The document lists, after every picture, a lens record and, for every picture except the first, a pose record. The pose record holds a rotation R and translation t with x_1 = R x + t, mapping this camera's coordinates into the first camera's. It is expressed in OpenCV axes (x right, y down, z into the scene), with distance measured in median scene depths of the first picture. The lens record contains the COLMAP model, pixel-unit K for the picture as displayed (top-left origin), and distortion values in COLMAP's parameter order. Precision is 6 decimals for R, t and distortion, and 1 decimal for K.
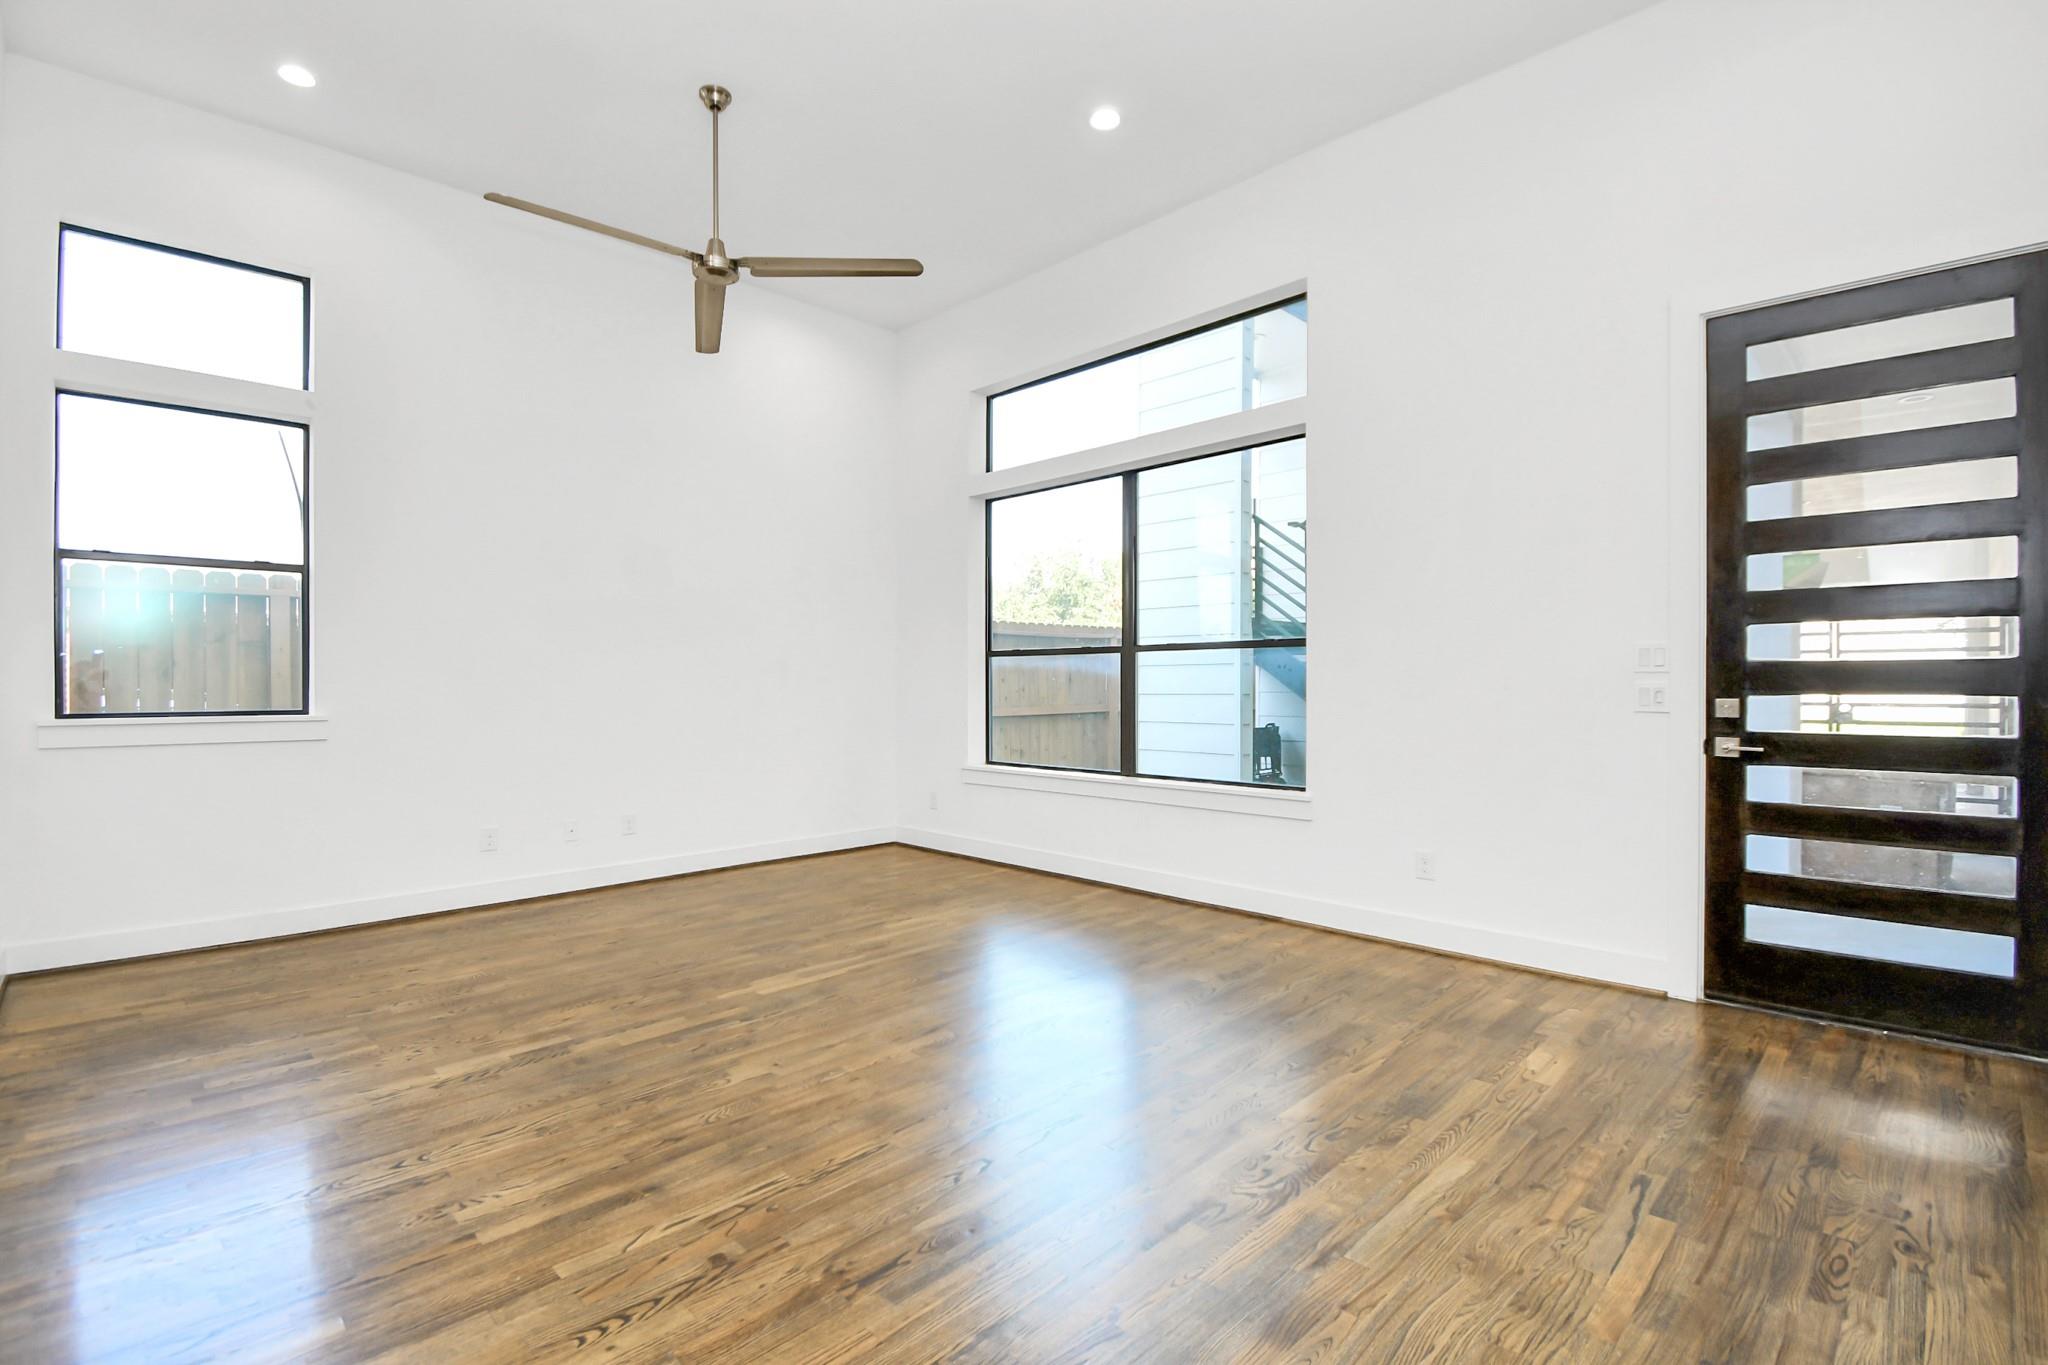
lens RADIAL K [[931.8, 0, 1003.9], [0, 931.8, 674.3], [0, 0, 1]] dist [0.005434, -0.014784]
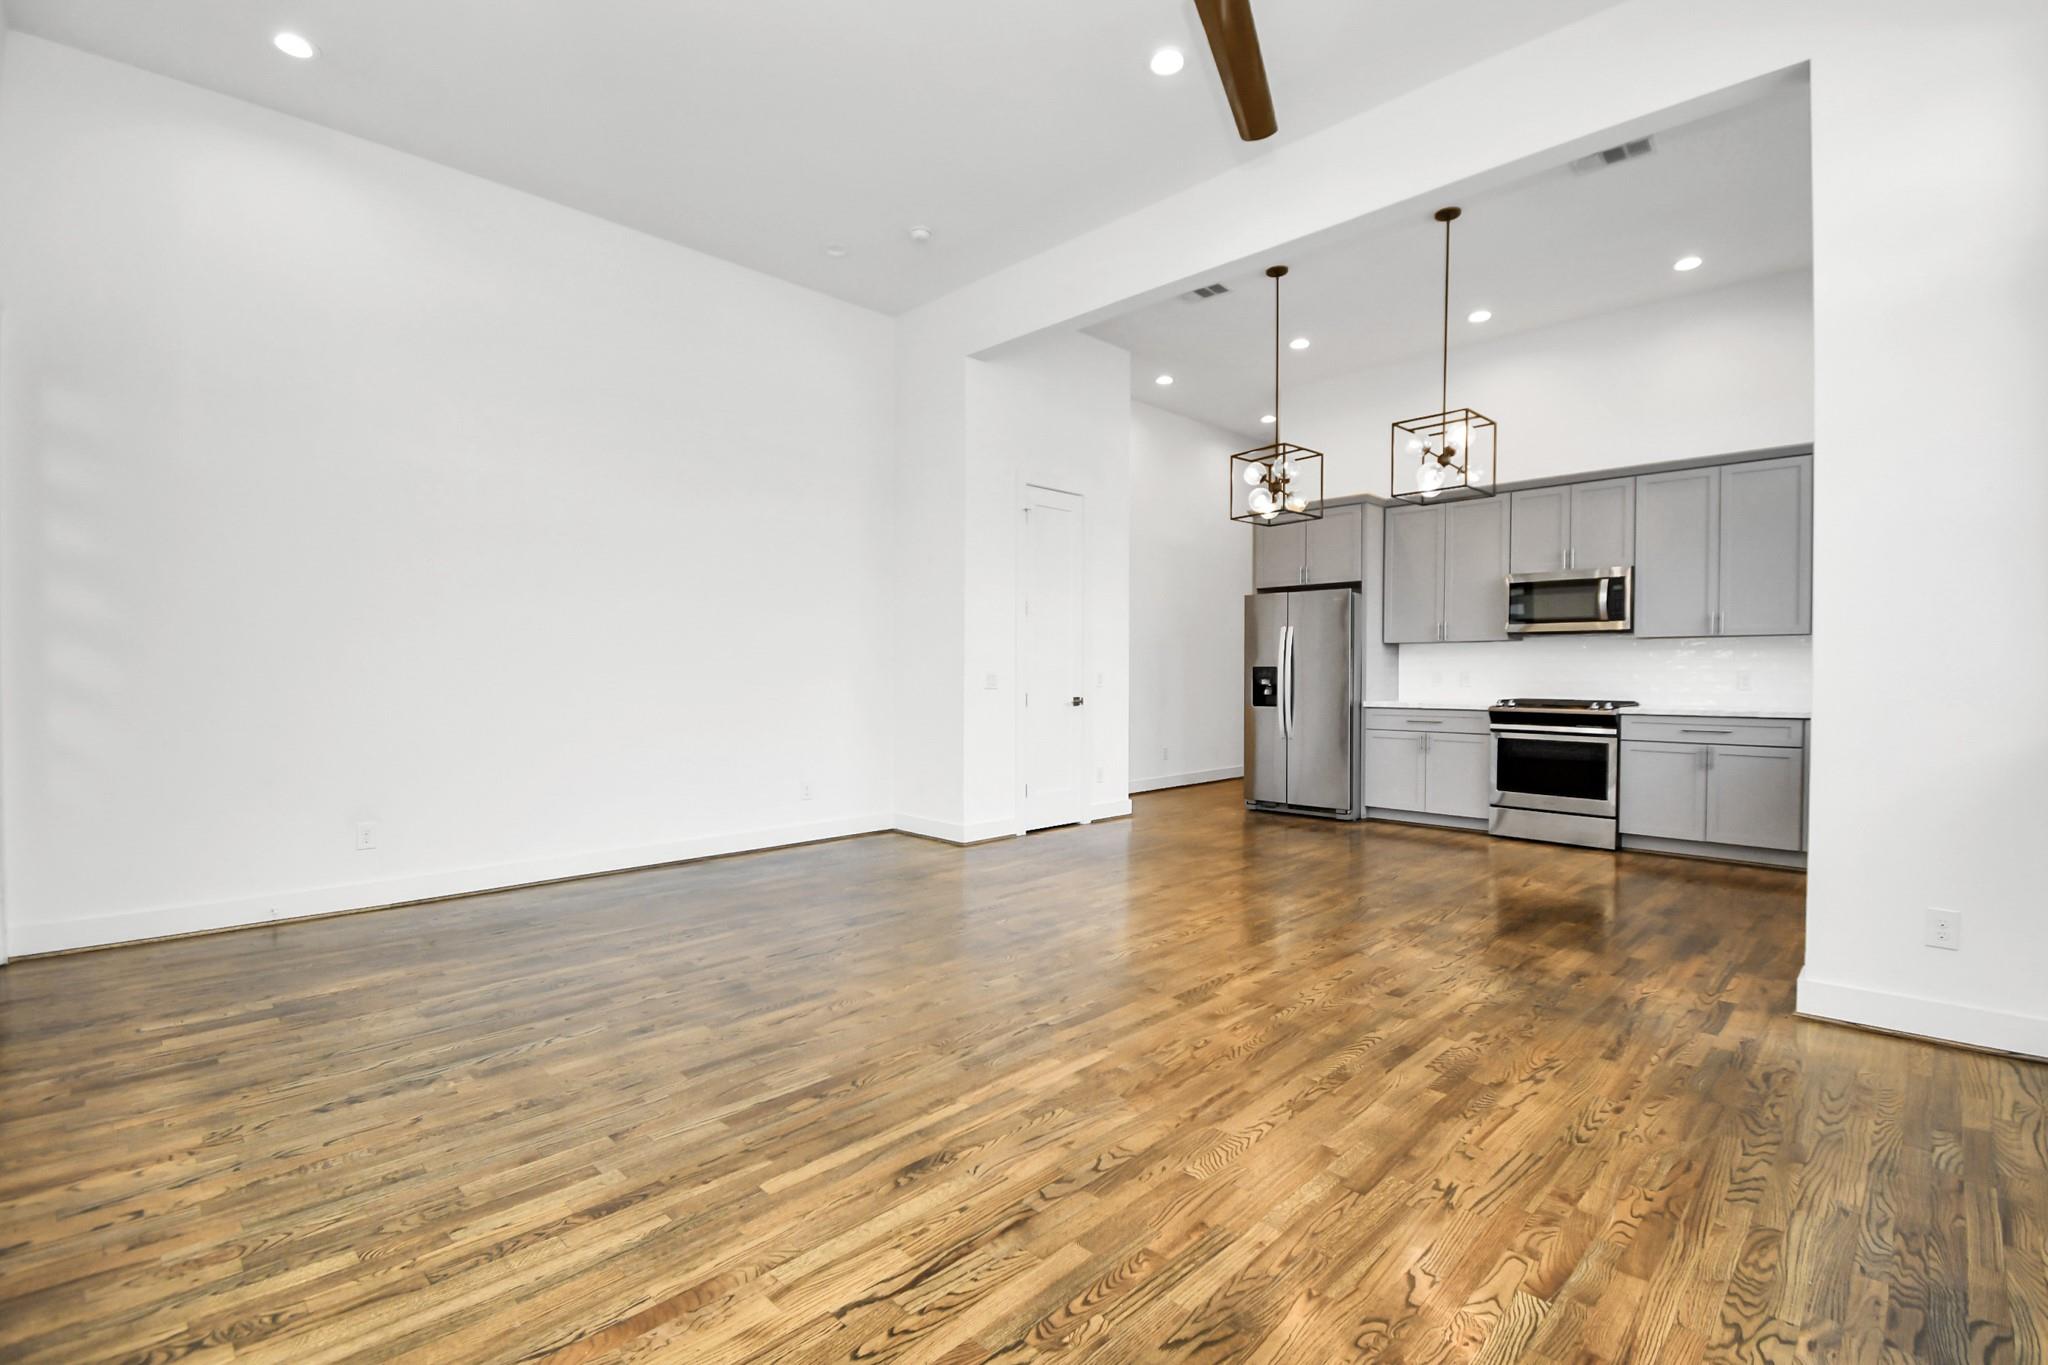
lens RADIAL K [[931.8, 0, 996.1], [0, 931.8, 678.6], [0, 0, 1]] dist [0.005434, -0.014784]
pose [[-0.999983, 0.000179, 0.005774, -0.216862], [0.000145, 0.999983, -0.005859, 0.021637], [-0.005775, -0.005858, -0.999966, 1.810401]]
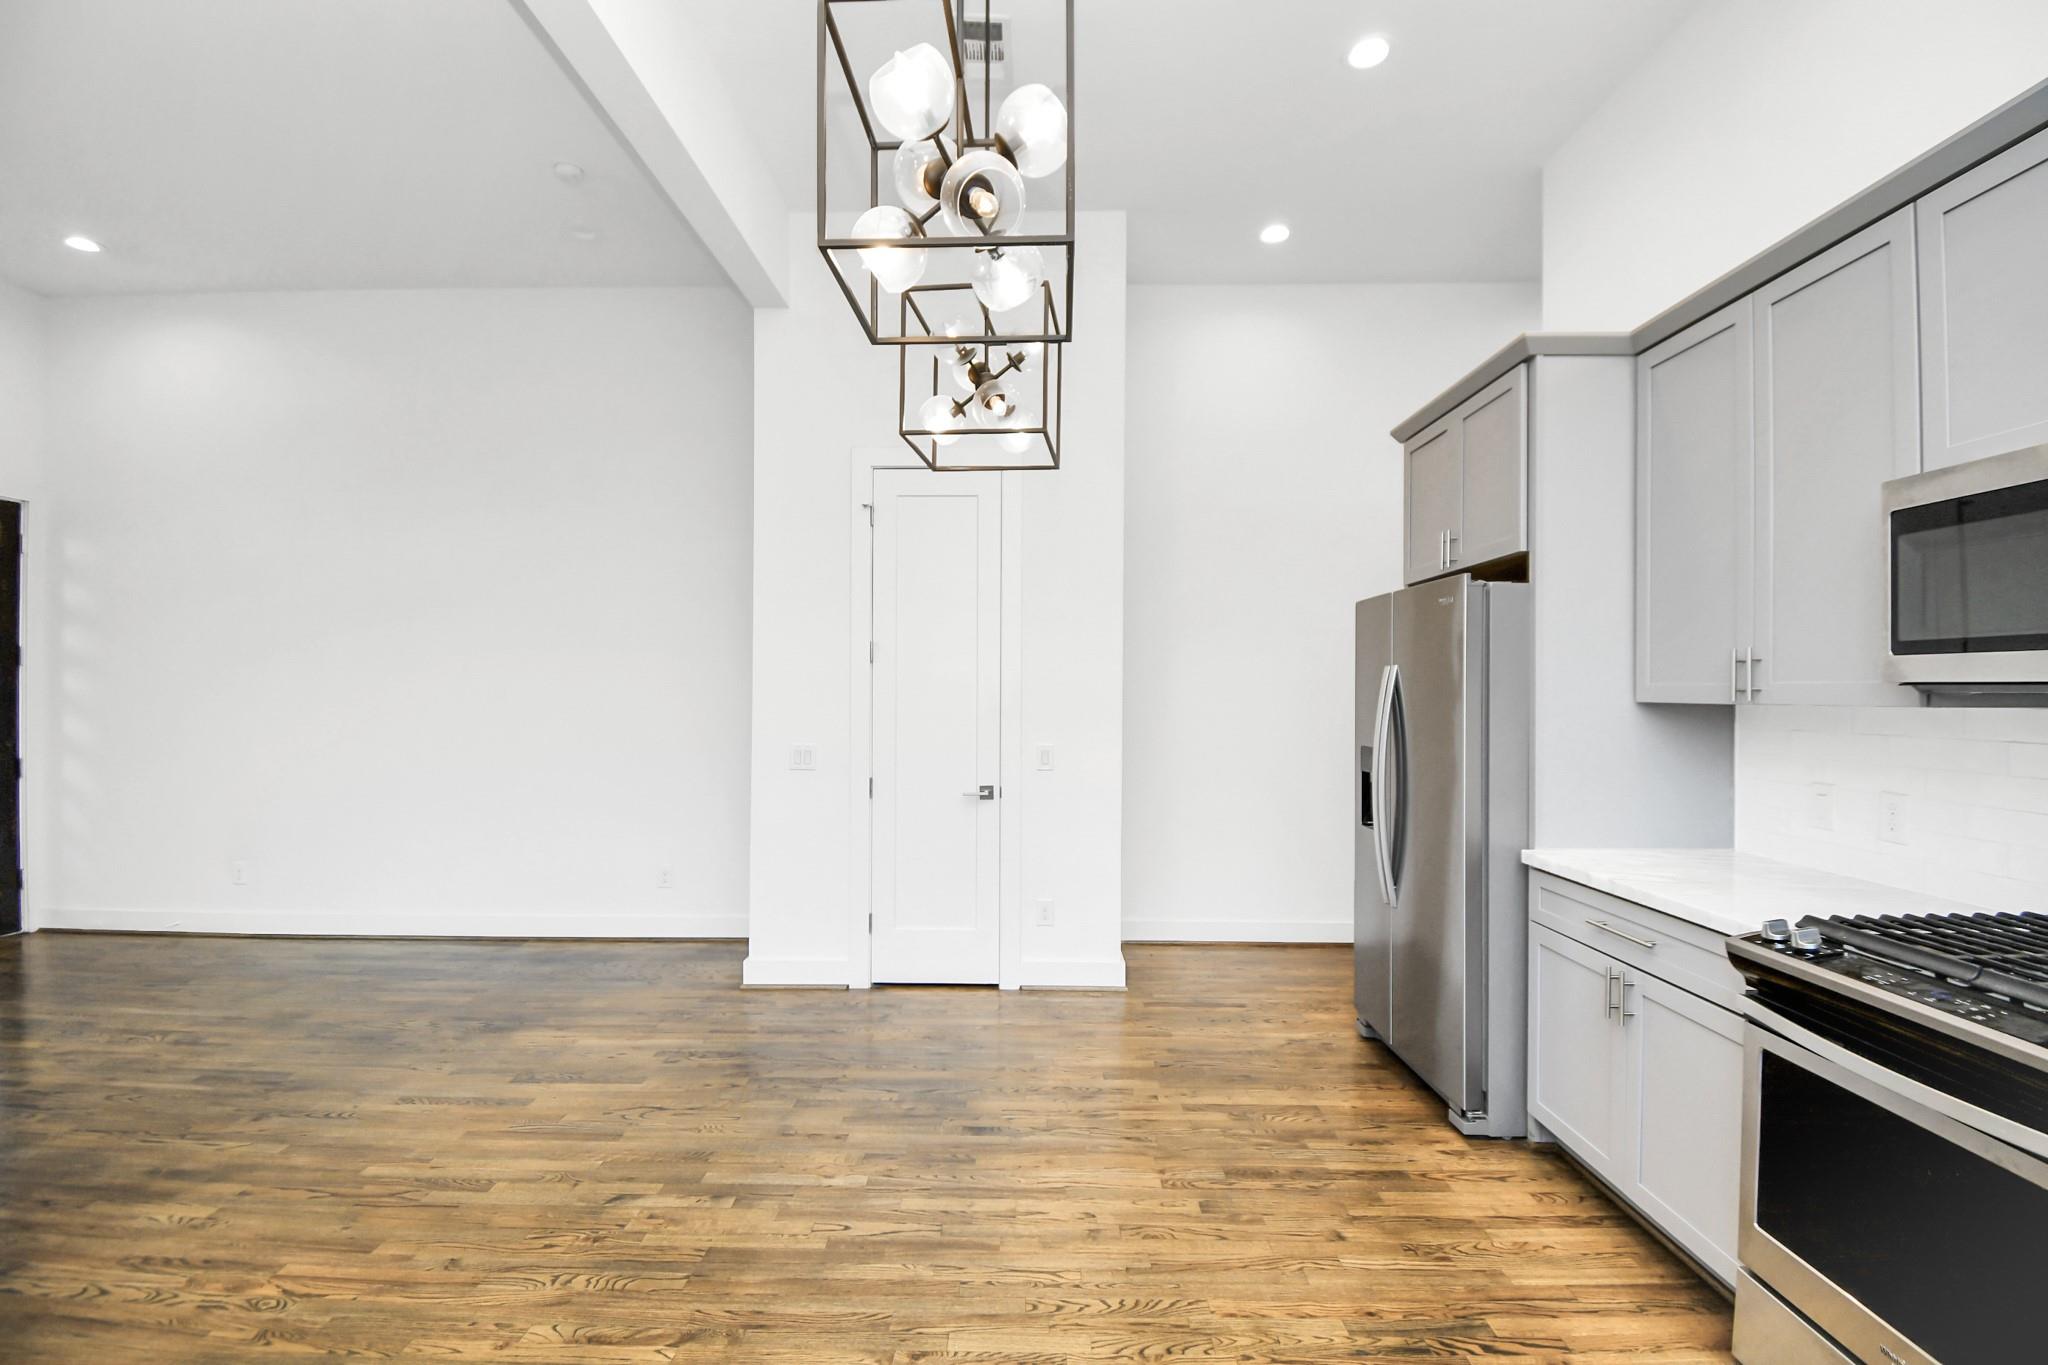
lens RADIAL K [[886.9, 0, 1028.4], [0, 886.9, 690.6], [0, 0, 1]] dist [-0.000705, -0.005798]
pose [[-0.701865, -0.004812, 0.712293, -1.262548], [-0.015202, 0.999851, -0.008225, -0.066744], [-0.712147, -0.016602, -0.701834, 0.613453]]
